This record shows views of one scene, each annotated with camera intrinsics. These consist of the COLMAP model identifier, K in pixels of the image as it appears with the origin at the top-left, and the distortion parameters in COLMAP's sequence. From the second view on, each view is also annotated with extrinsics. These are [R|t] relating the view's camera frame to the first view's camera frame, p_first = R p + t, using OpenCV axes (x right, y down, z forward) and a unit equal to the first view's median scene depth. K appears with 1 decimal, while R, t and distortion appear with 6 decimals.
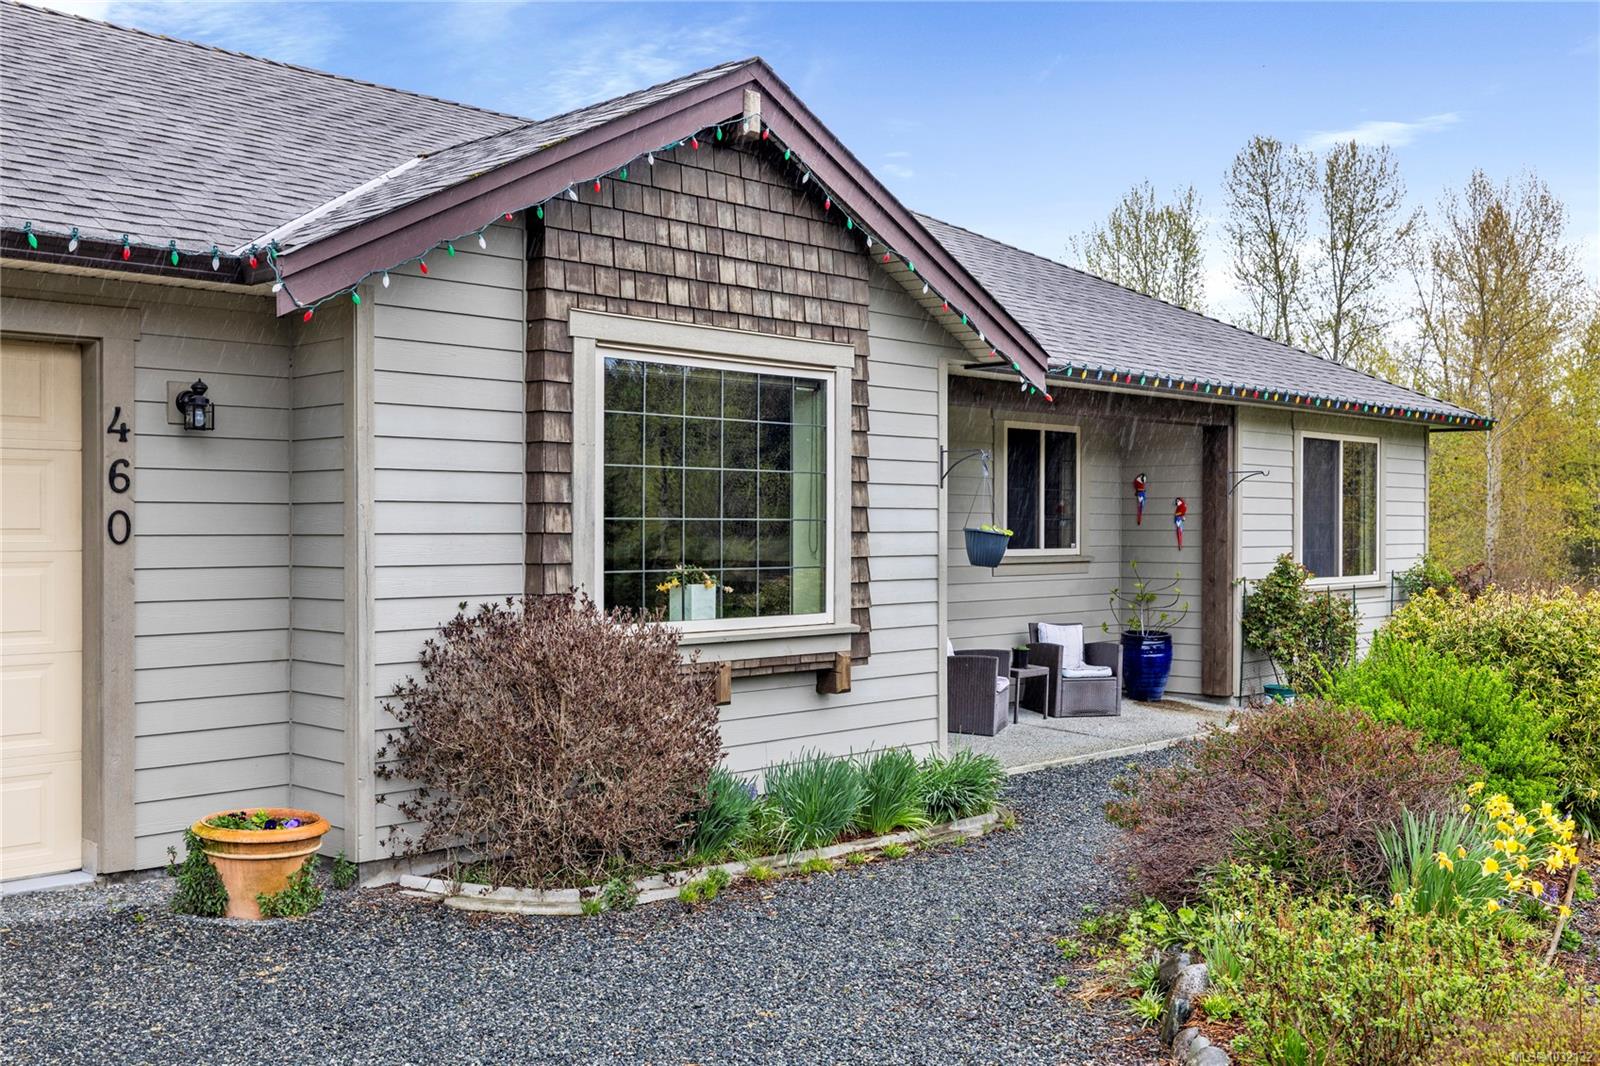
lens RADIAL K [[1584.3, 0, 800.0], [0, 1584.3, 533.0], [0, 0, 1]] dist [-0.008309, -0.005655]
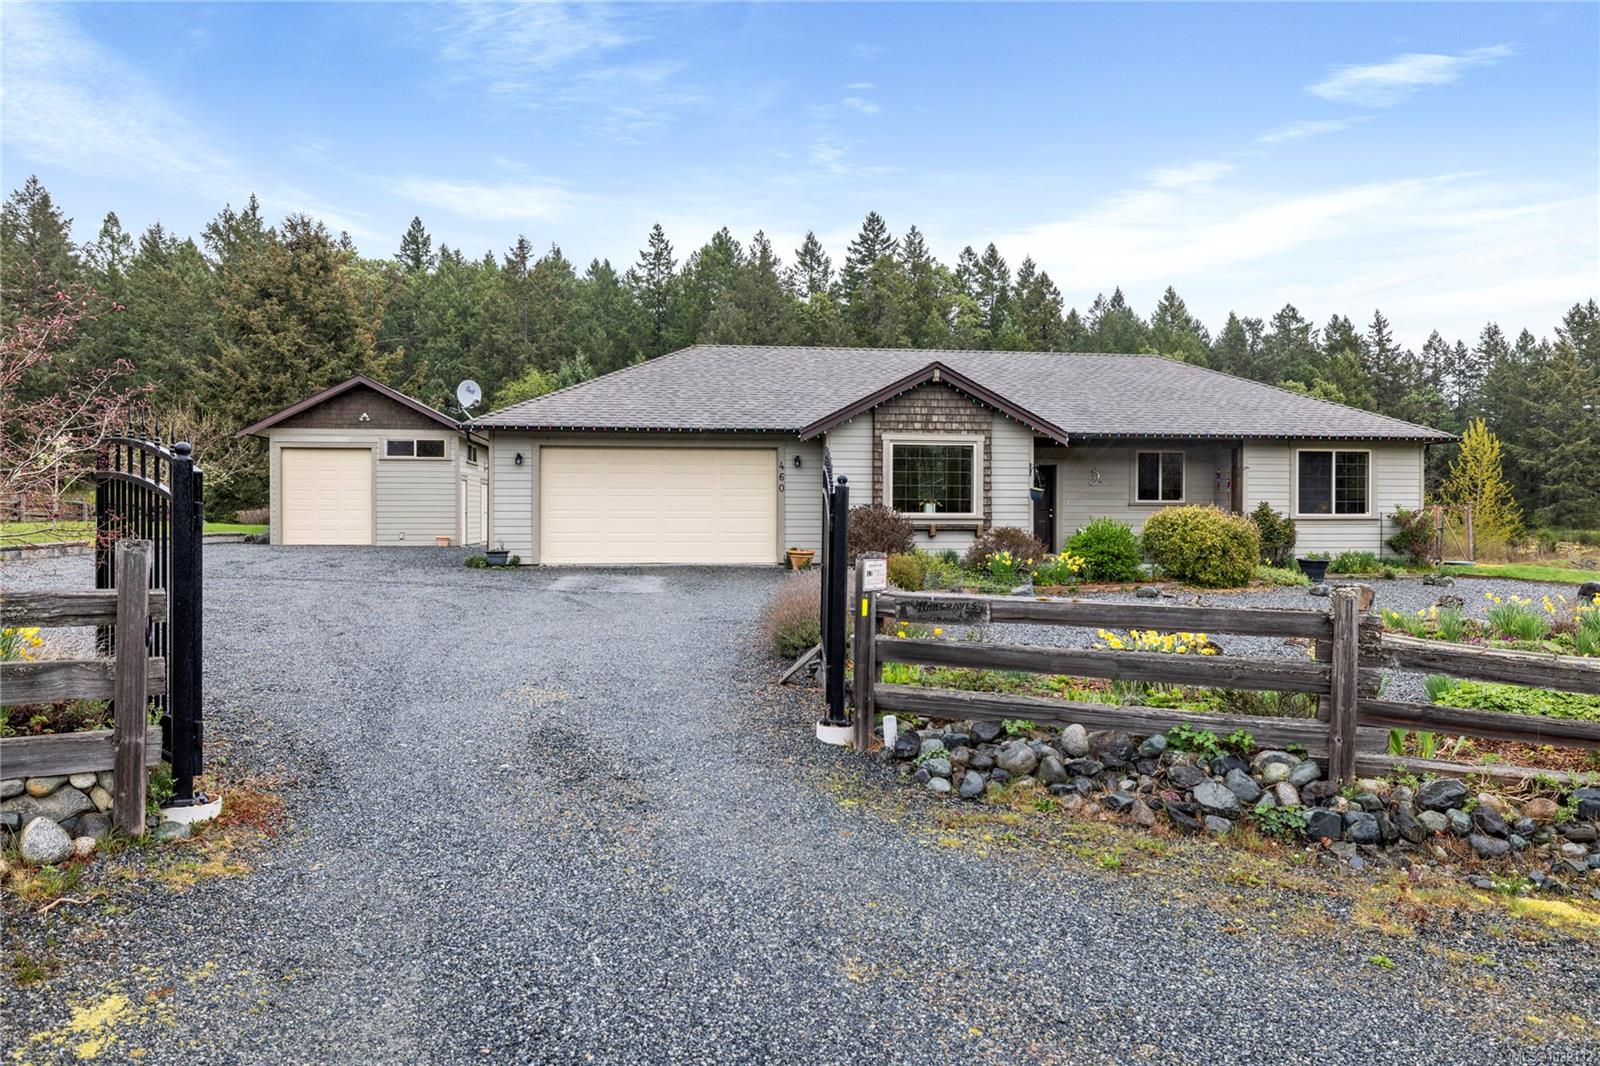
lens RADIAL K [[1063.8, 0, 800.0], [0, 1063.8, 533.0], [0, 0, 1]] dist [-0.000942, 0.000524]
pose [[0.780774, 0.012403, -0.624690, 1.246256], [-0.004258, 0.999885, 0.014530, 0.066220], [0.624799, -0.008685, 0.780737, -1.115693]]
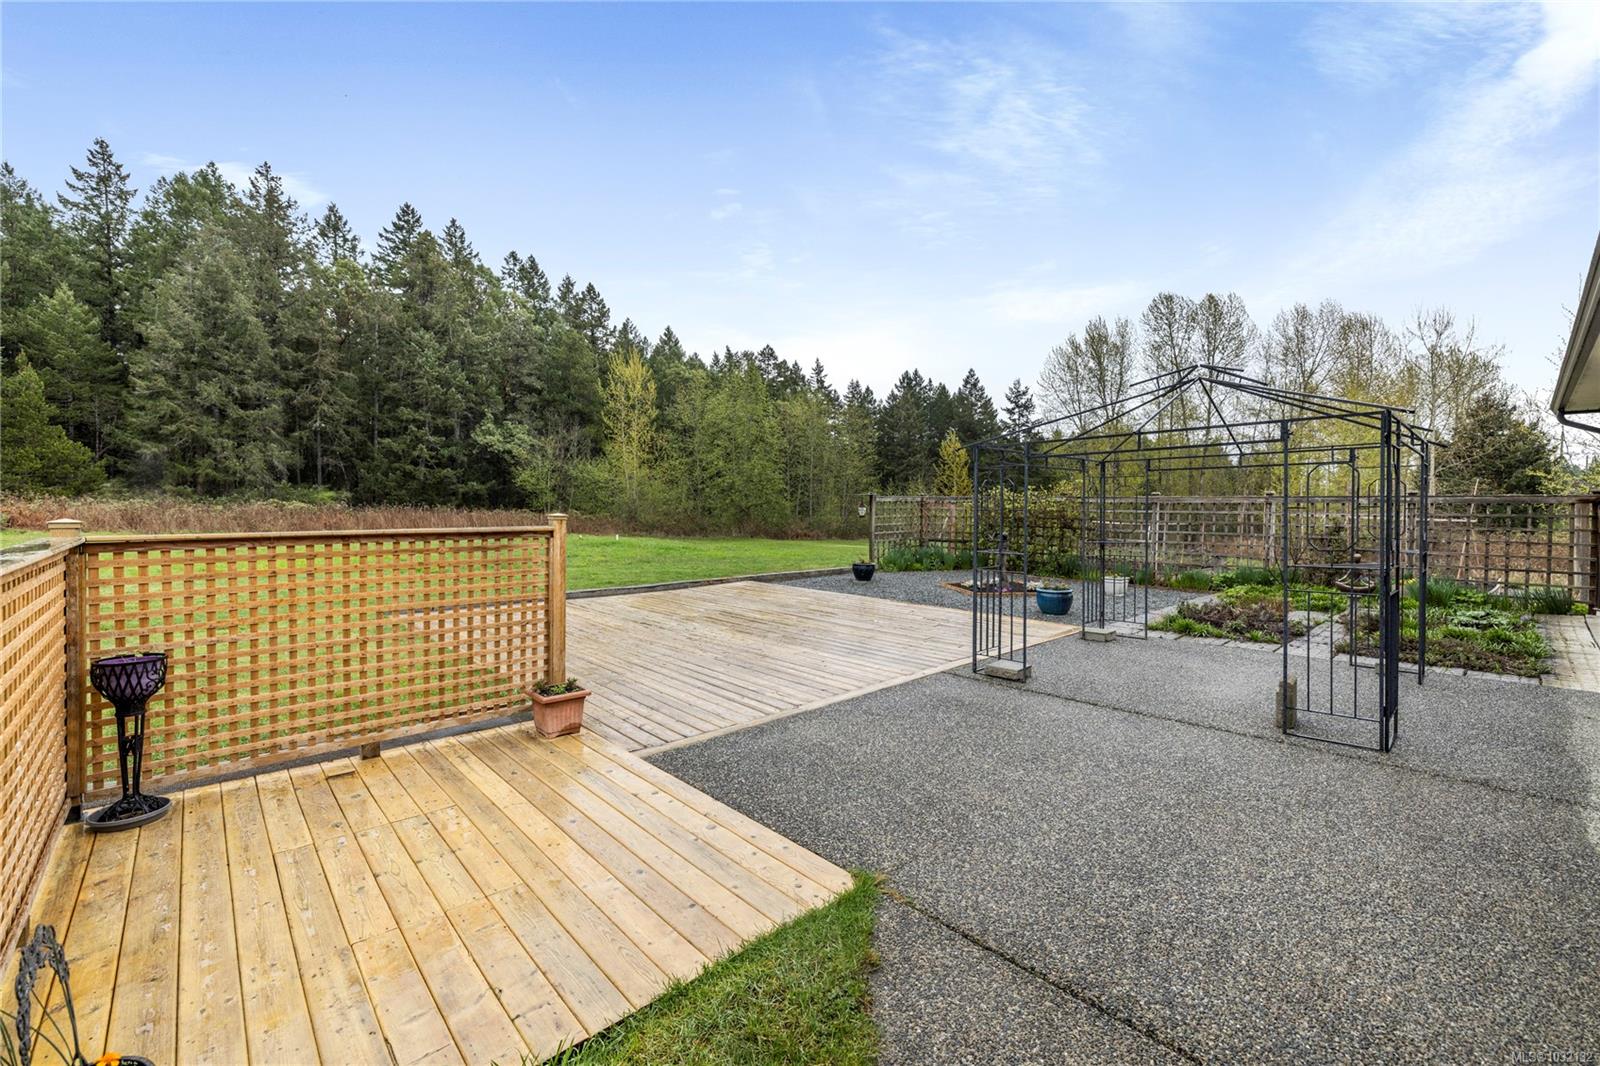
lens RADIAL K [[678.9, 0, 791.0], [0, 678.9, 532.3], [0, 0, 1]] dist [-0.000063, 0.003689]
pose [[0.997876, 0.007969, -0.064647, -1.079669], [-0.005142, 0.999028, 0.043783, 0.001590], [0.064933, -0.043357, 0.996947, 1.579132]]
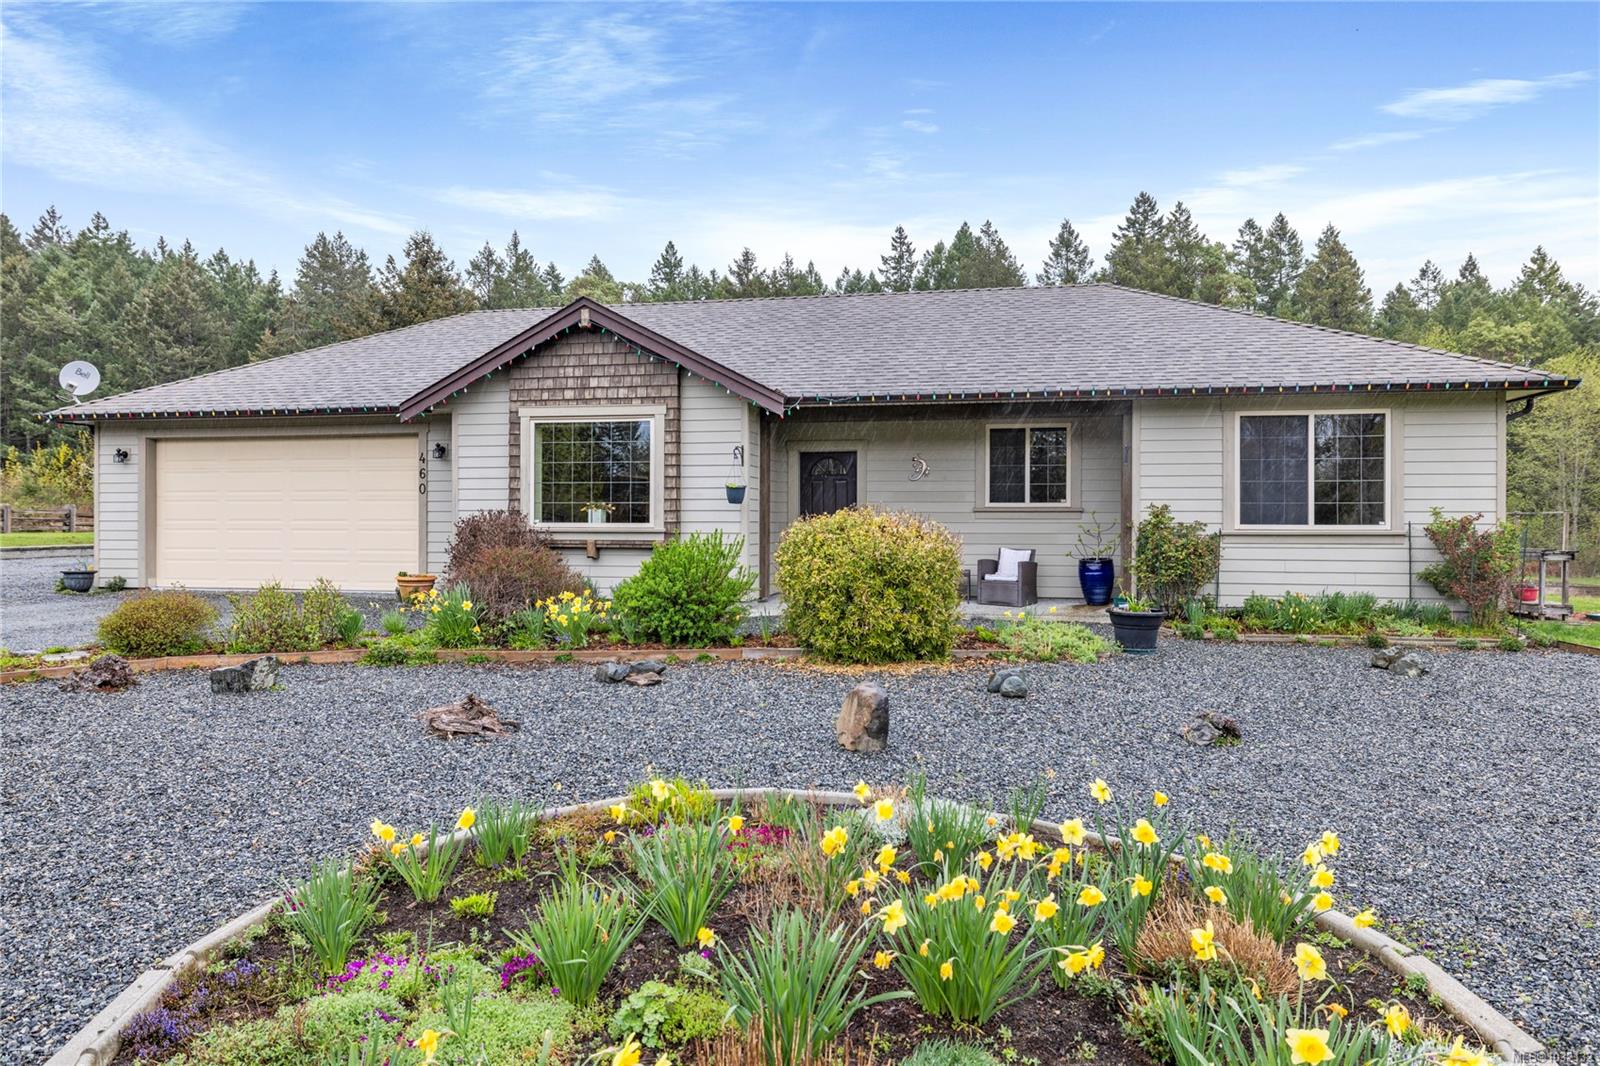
lens RADIAL K [[1036.3, 0, 794.3], [0, 1036.3, 515.3], [0, 0, 1]] dist [-0.002761, 0.000798]
pose [[0.530436, -0.006113, -0.847703, 1.479201], [-0.005695, 0.999926, -0.010774, 0.057649], [0.847706, 0.010542, 0.530362, 0.408978]]
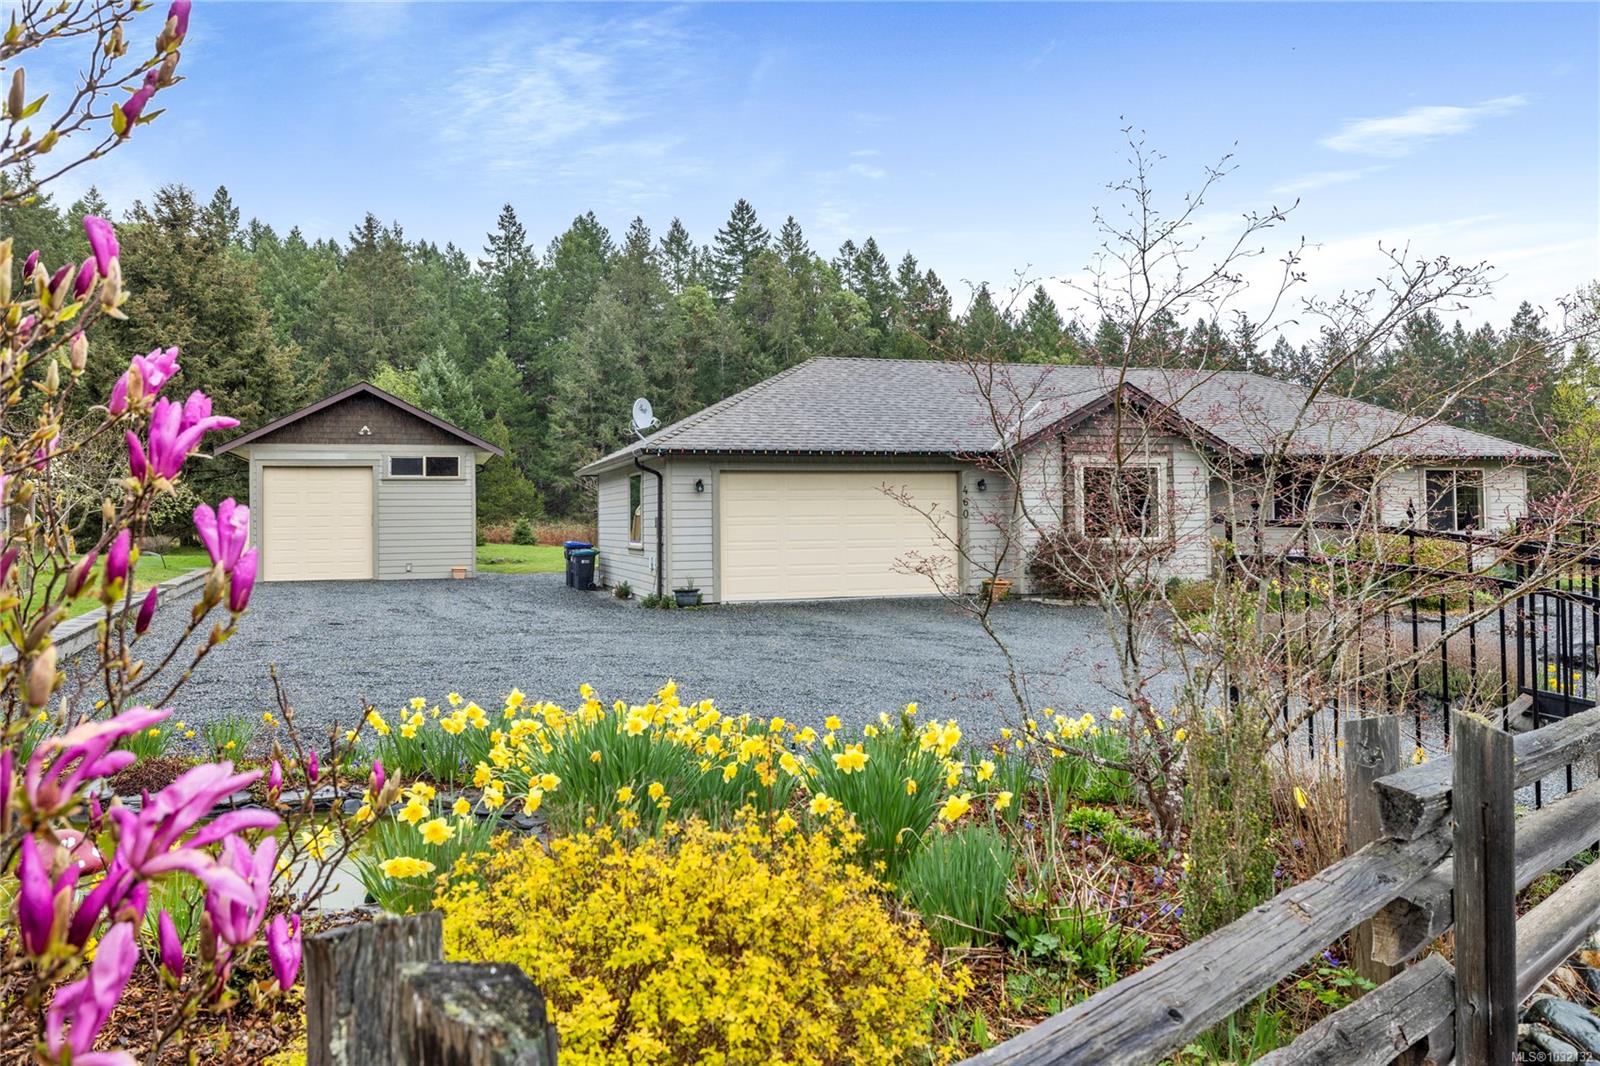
lens RADIAL K [[1162.7, 0, 813.4], [0, 1162.7, 490.8], [0, 0, 1]] dist [-0.000322, 0.004218]
pose [[0.883077, -0.022318, -0.468696, 0.559502], [0.009837, 0.999529, -0.029061, 0.017918], [0.469124, 0.021053, 0.882881, -1.616736]]
